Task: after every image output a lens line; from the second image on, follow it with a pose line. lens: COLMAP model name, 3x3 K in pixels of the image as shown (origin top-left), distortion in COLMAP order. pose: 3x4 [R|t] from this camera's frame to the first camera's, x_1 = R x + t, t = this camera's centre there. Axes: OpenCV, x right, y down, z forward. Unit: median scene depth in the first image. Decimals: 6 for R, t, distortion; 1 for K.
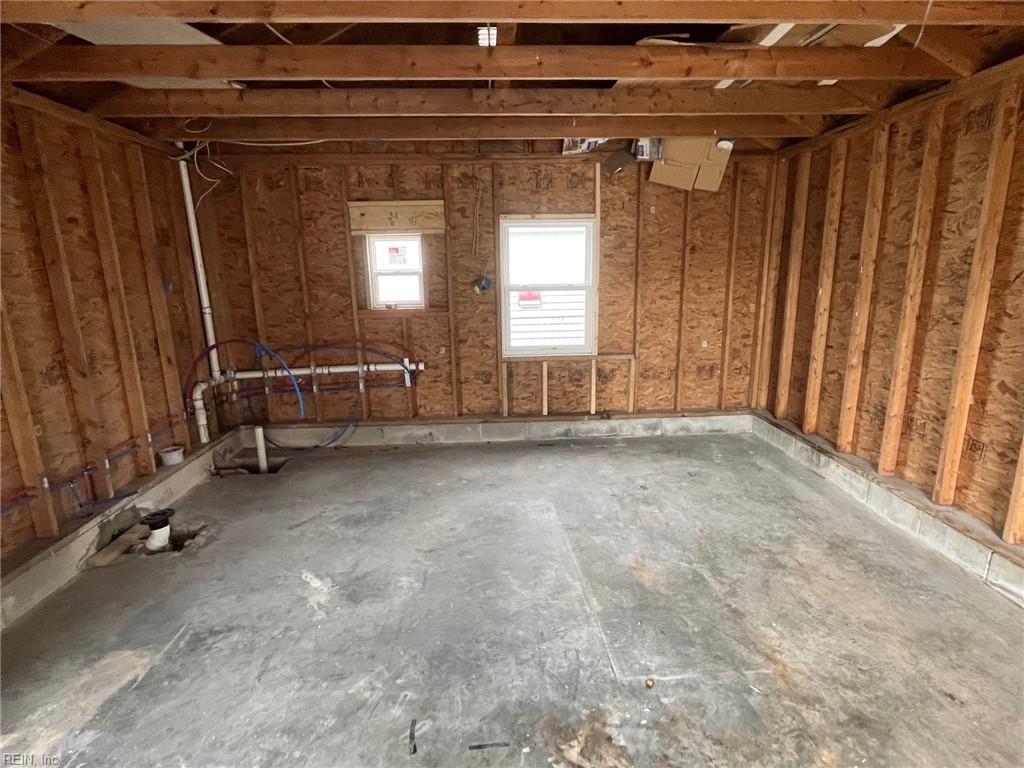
lens RADIAL K [[521.5, 0, 512.0], [0, 521.5, 384.0], [0, 0, 1]] dist [0.000841, 0.000295]
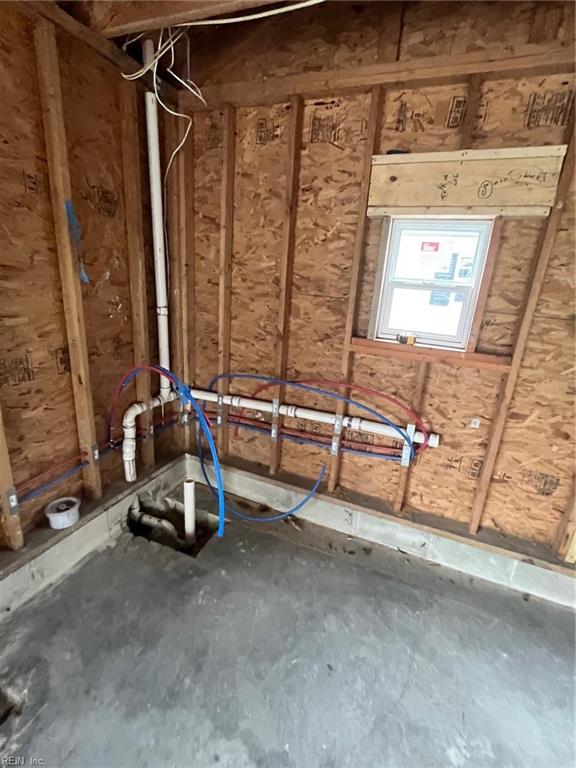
lens RADIAL K [[348.2, 0, 288.0], [0, 348.2, 384.0], [0, 0, 1]] dist [-0.000436, 0.000292]
pose [[0.903368, 0.201954, -0.378338, -0.193703], [-0.178469, 0.979197, 0.096553, -0.113775], [0.389967, -0.019701, 0.920618, 0.574961]]
